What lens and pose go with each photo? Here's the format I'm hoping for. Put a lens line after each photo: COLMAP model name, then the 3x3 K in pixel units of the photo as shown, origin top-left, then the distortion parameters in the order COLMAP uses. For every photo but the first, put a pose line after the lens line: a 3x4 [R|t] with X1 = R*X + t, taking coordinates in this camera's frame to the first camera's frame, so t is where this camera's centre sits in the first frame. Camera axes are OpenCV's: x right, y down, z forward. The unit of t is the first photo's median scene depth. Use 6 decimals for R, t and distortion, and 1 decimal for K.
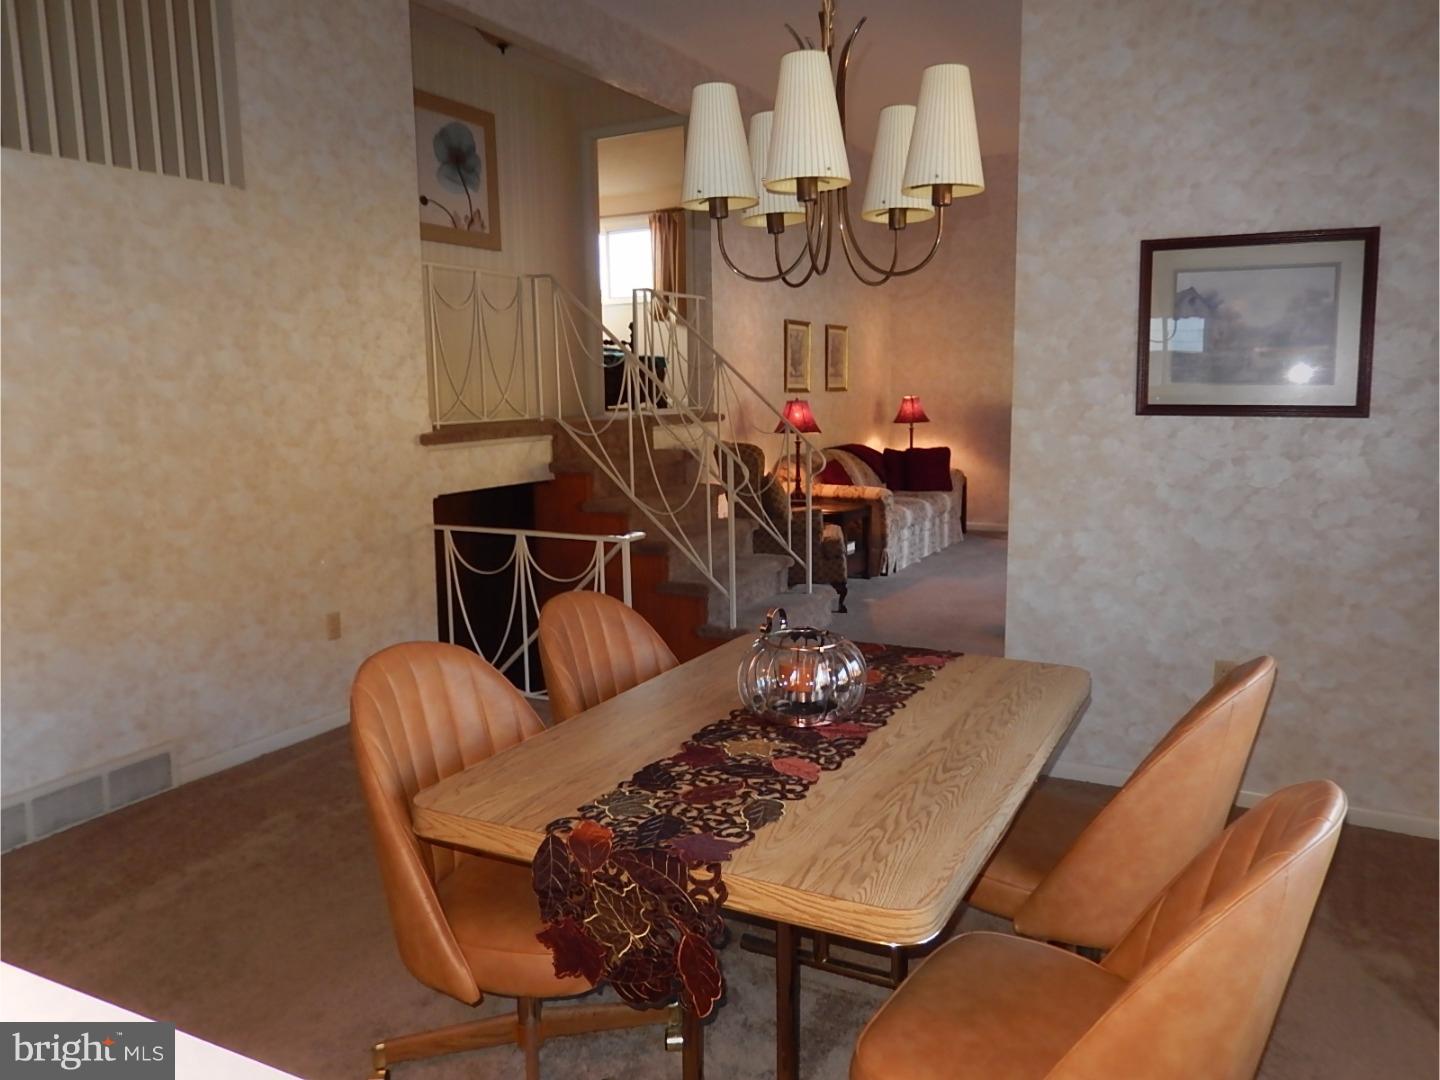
lens RADIAL K [[1068.9, 0, 720.0], [0, 1068.9, 540.0], [0, 0, 1]] dist [-0.061909, -0.001949]
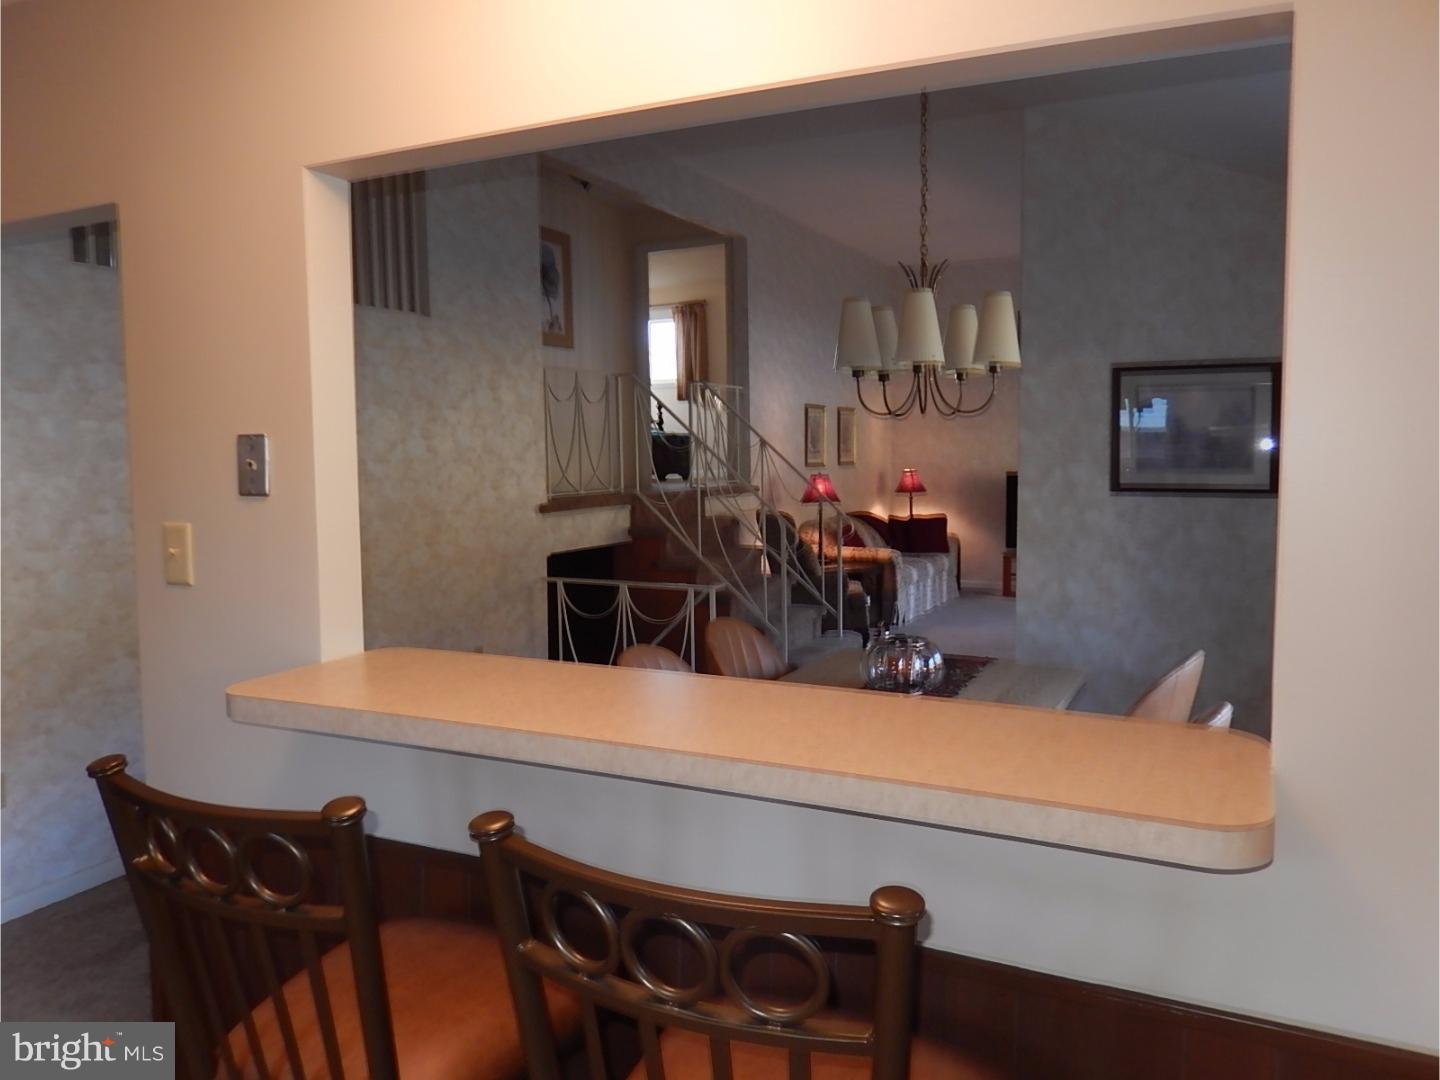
lens RADIAL K [[1050.9, 0, 720.0], [0, 1050.9, 540.0], [0, 0, 1]] dist [-0.058019, 0.000993]
pose [[0.999830, 0.001892, 0.018314, -0.071091], [-0.000776, 0.998152, -0.060762, 0.012475], [-0.018395, 0.060737, 0.997984, -0.172776]]
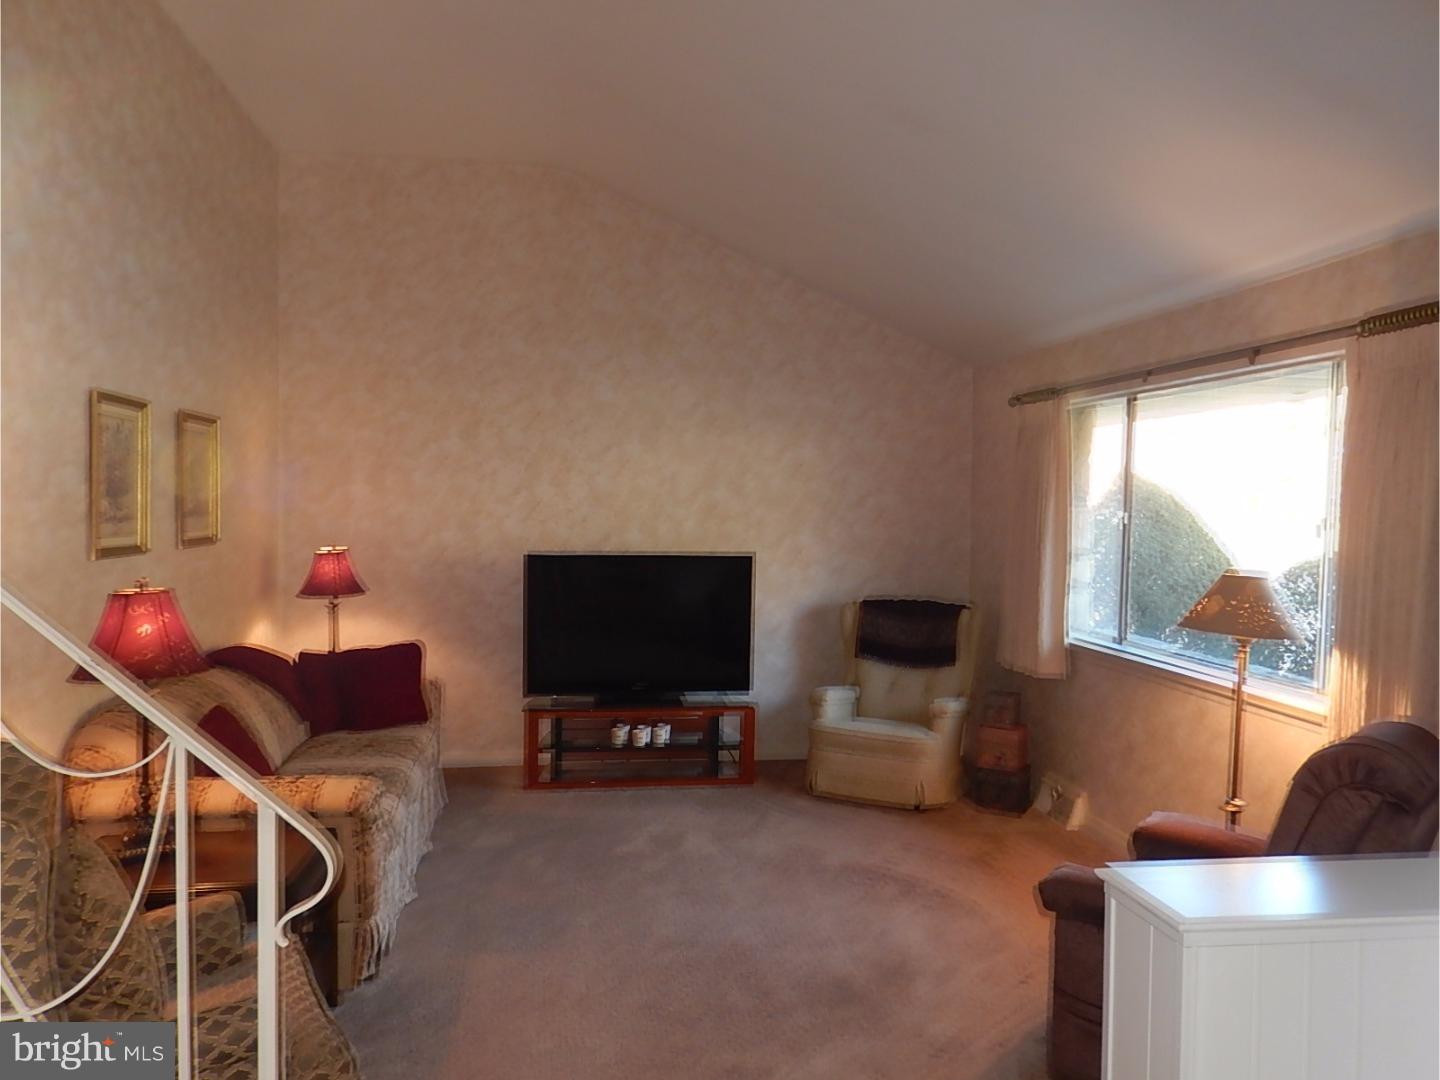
lens RADIAL K [[1050.9, 0, 720.0], [0, 1050.9, 540.0], [0, 0, 1]] dist [-0.058019, 0.000993]
pose [[0.797701, -0.015820, 0.602845, 0.018604], [0.082570, 0.993106, -0.083198, -0.124450], [-0.597373, 0.116144, 0.793509, 0.714327]]
